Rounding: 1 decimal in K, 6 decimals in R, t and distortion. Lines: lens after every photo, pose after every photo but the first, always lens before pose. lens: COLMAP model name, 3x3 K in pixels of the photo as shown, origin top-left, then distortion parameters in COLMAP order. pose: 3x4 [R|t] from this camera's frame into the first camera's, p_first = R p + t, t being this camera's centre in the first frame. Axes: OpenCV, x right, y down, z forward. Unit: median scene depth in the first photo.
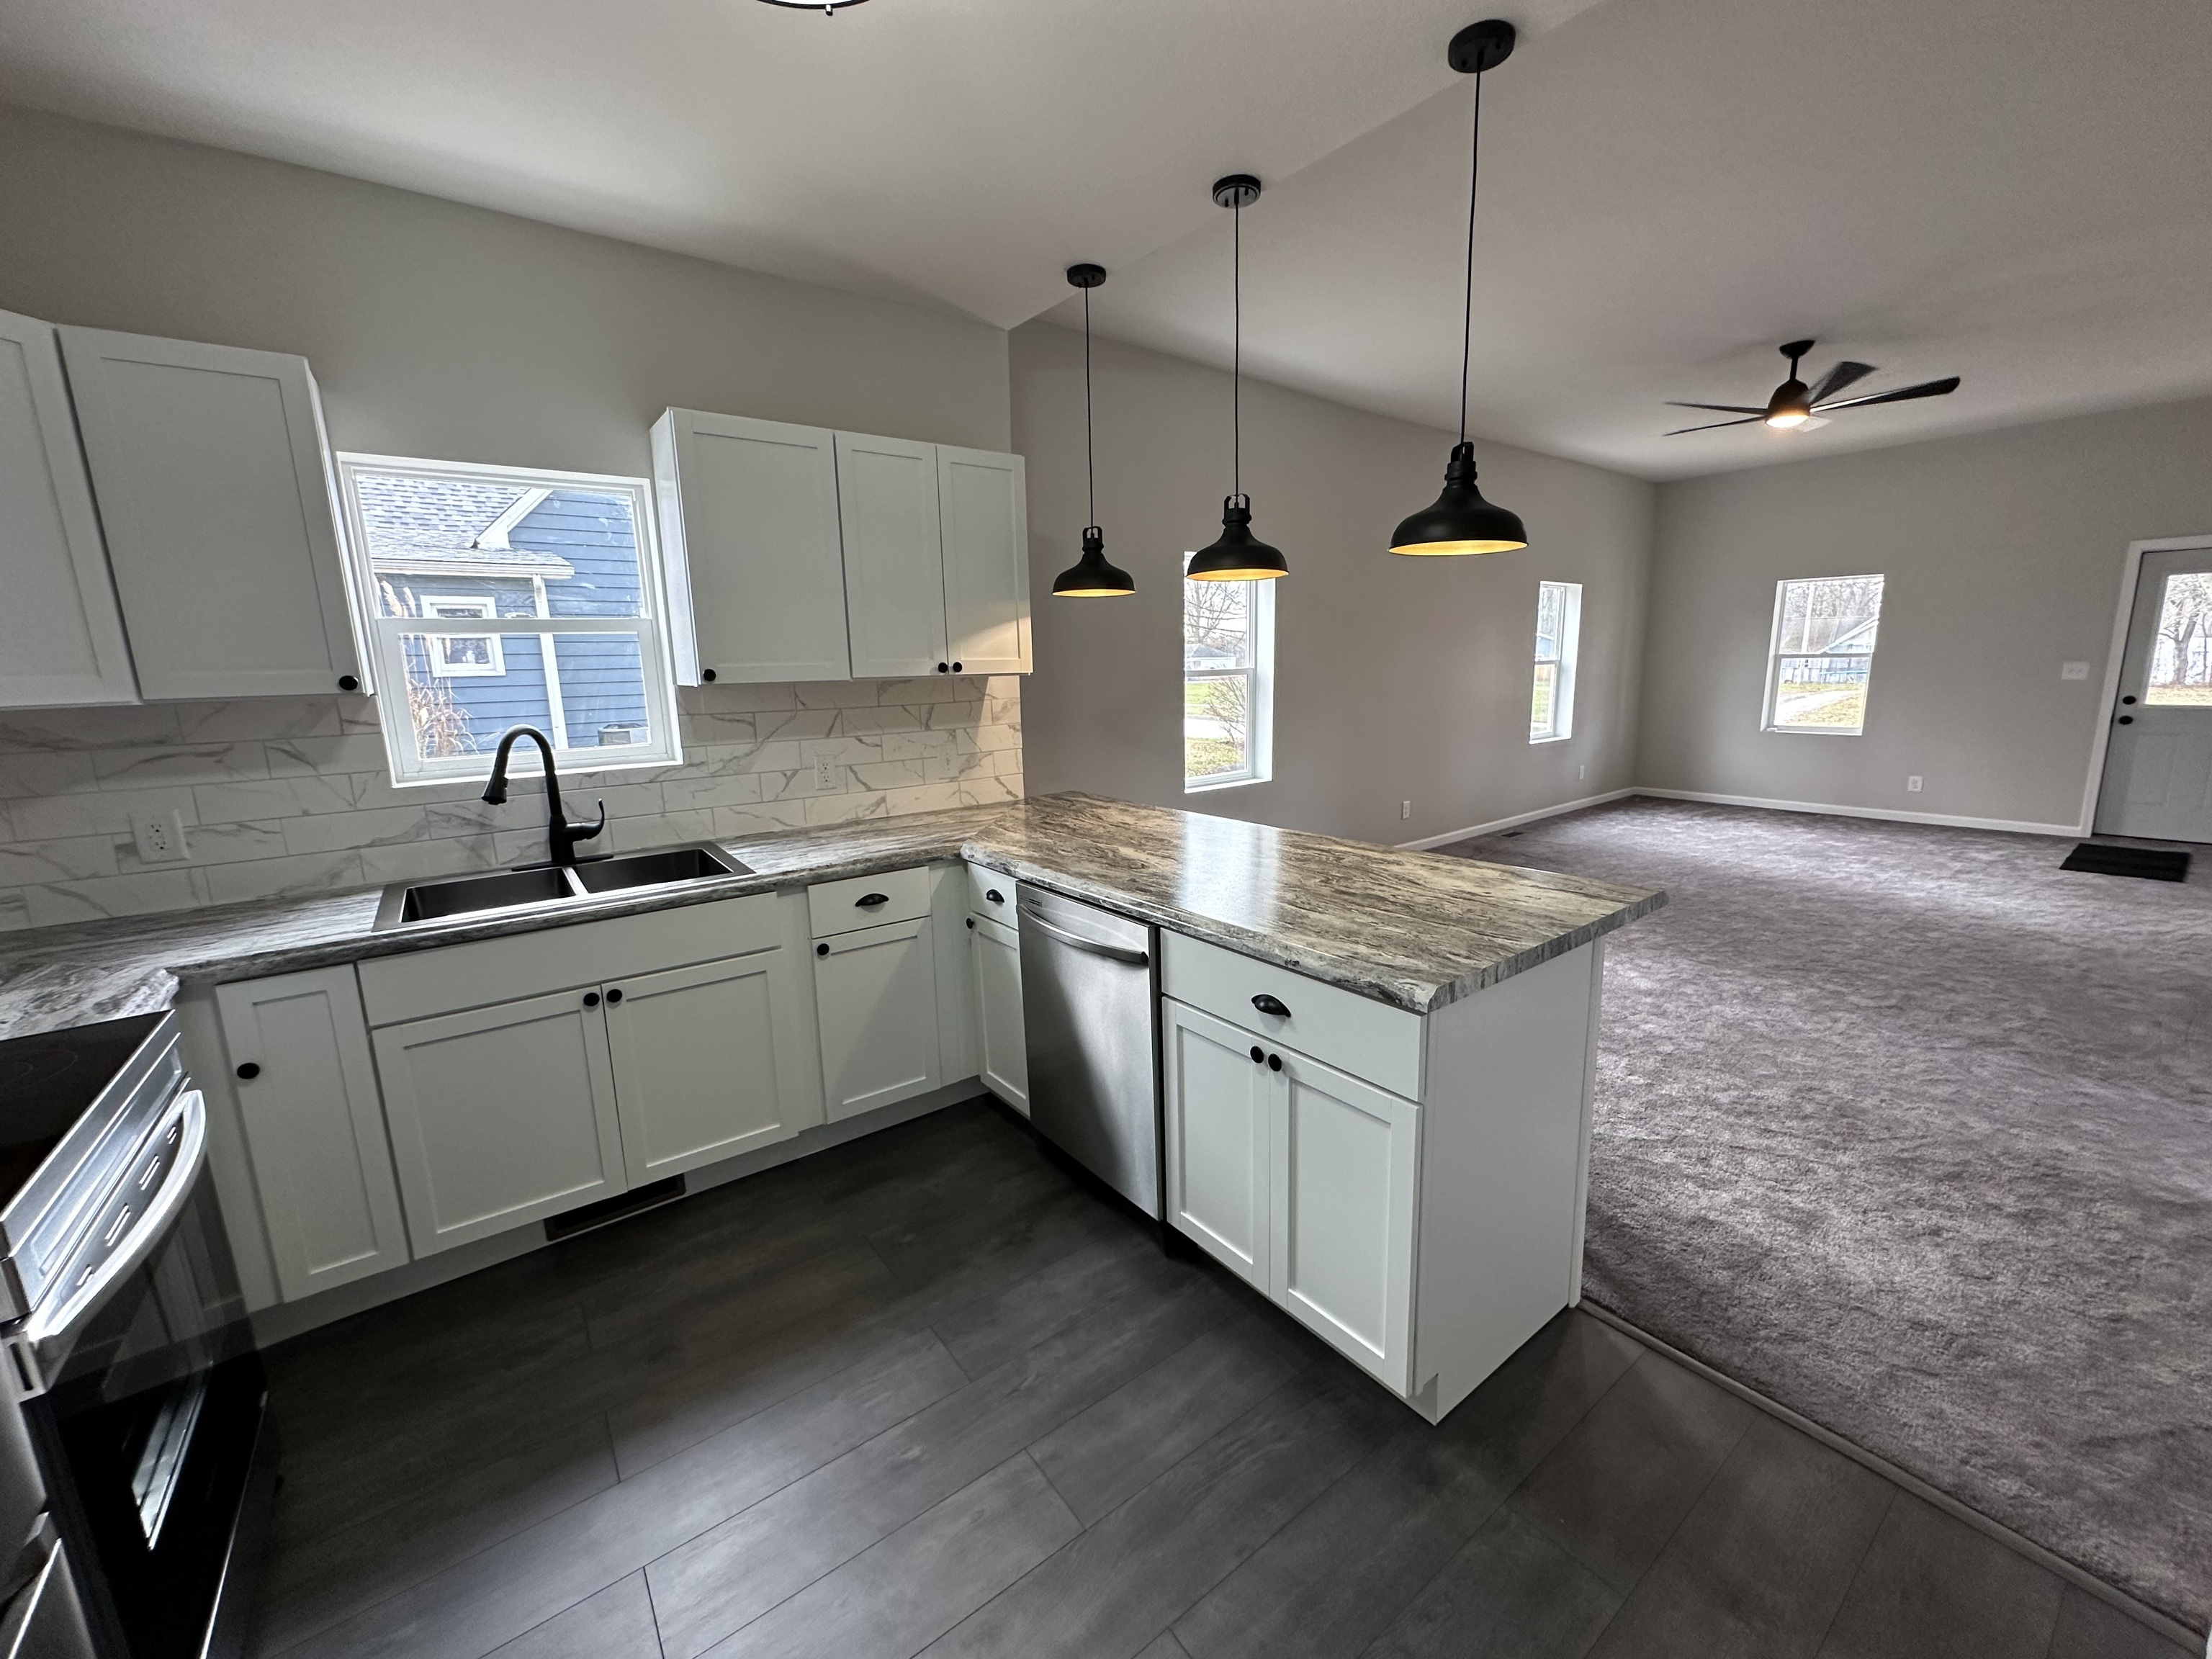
lens RADIAL K [[881.0, 0, 1104.8], [0, 881.0, 825.2], [0, 0, 1]] dist [-0.001156, 0.000081]
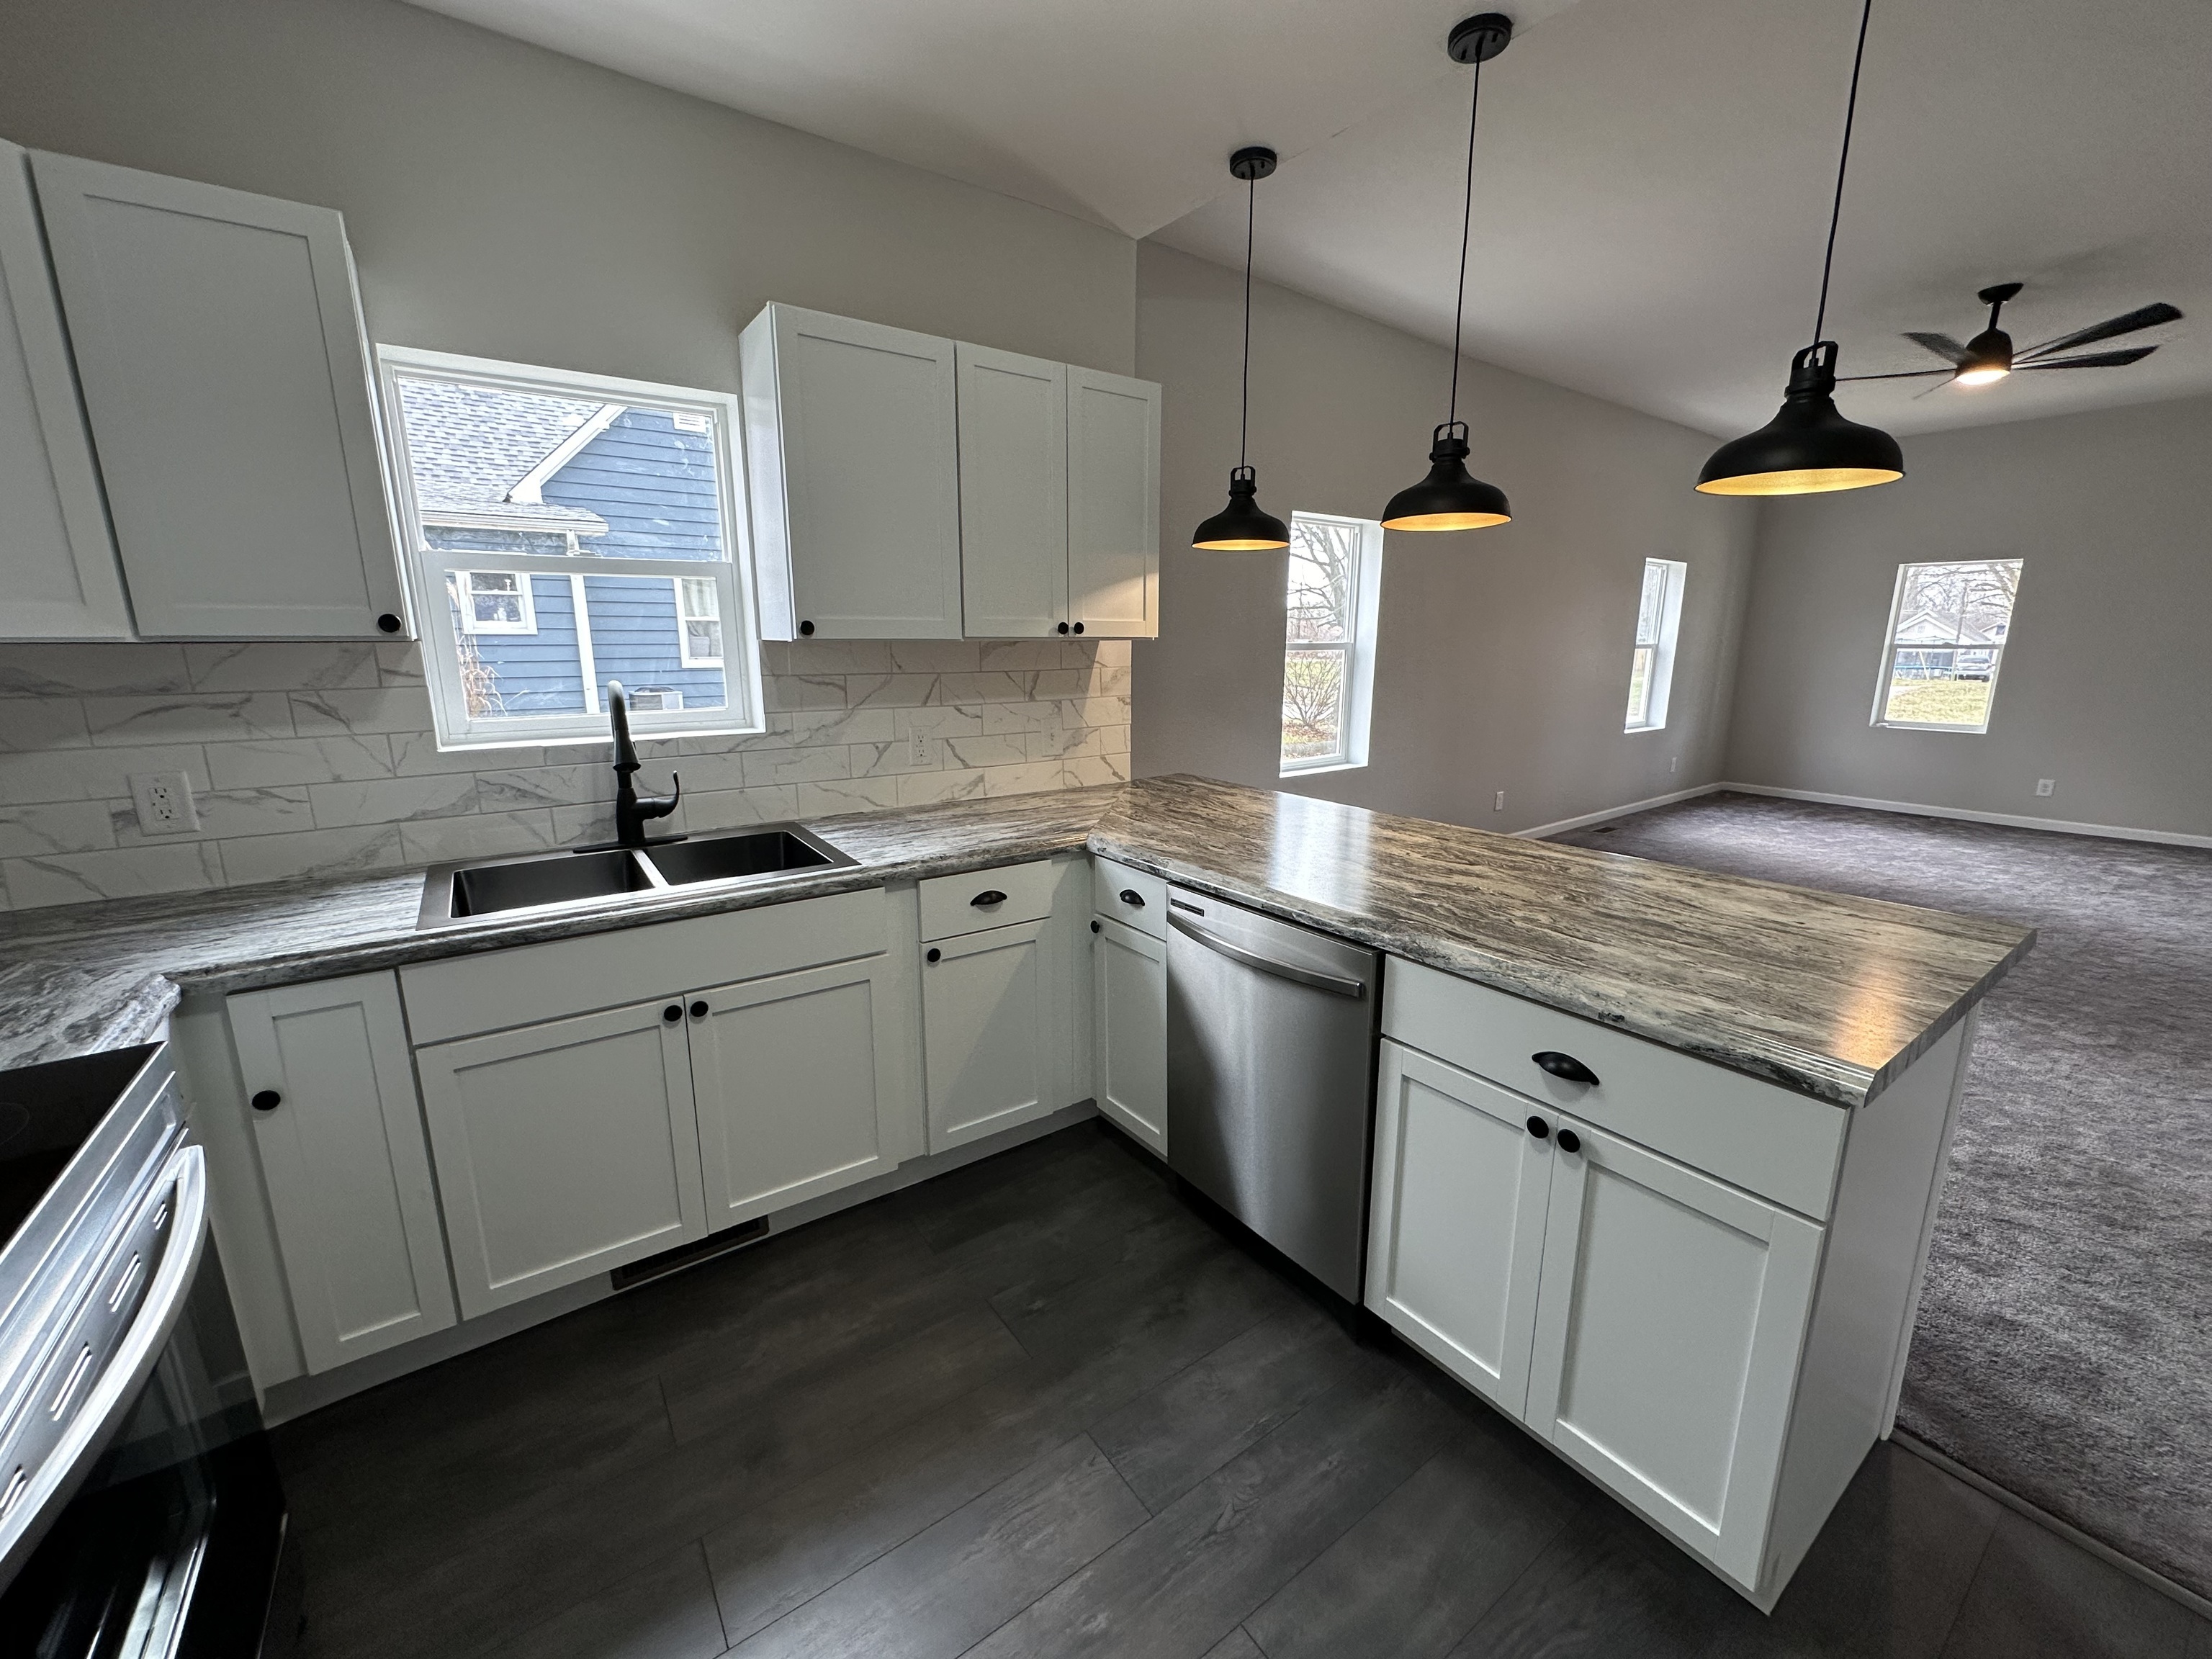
lens RADIAL K [[881.9, 0, 1104.9], [0, 881.9, 825.6], [0, 0, 1]] dist [-0.001231, -0.000178]
pose [[0.999430, 0.028663, -0.017838, -0.134190], [-0.028183, 0.999249, 0.026592, -0.010754], [0.018587, -0.026074, 0.999487, 0.145208]]
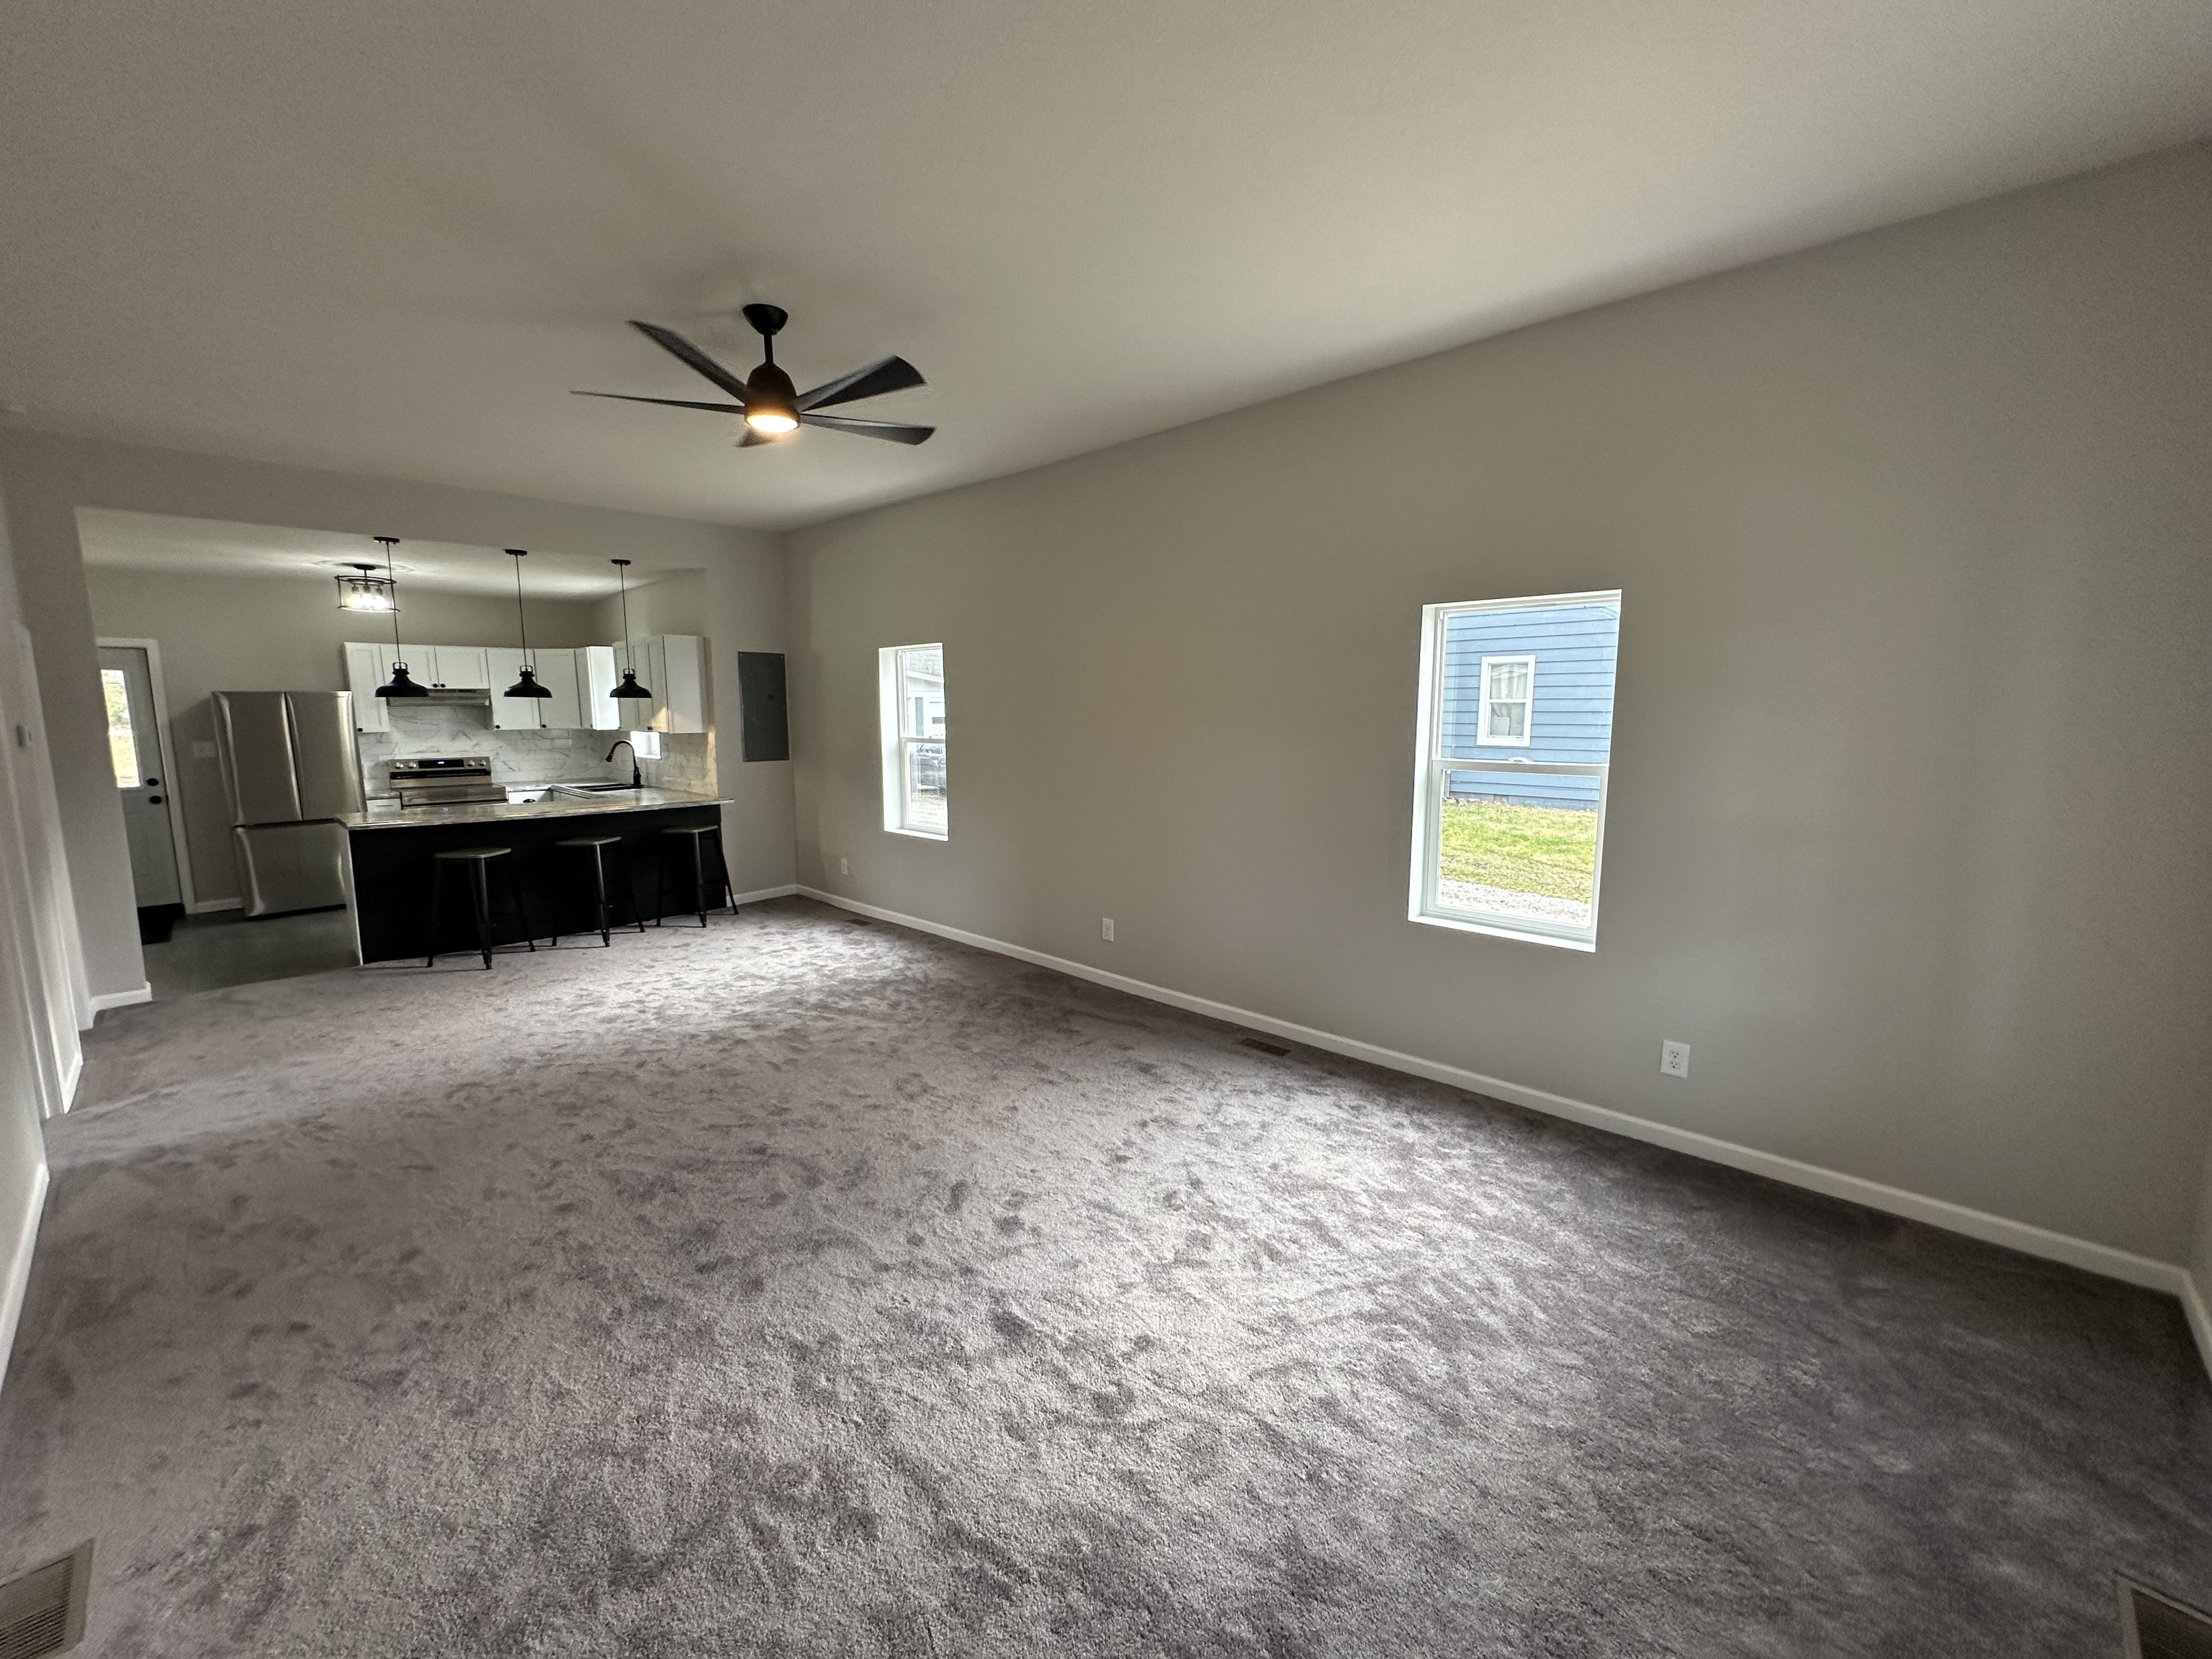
lens RADIAL K [[878.4, 0, 1105.8], [0, 878.4, 833.0], [0, 0, 1]] dist [-0.000577, -0.000186]
pose [[0.154234, 0.162831, -0.974524, 2.615404], [-0.184192, 0.973774, 0.133554, -0.495808], [0.970714, 0.158901, 0.180182, 2.003955]]
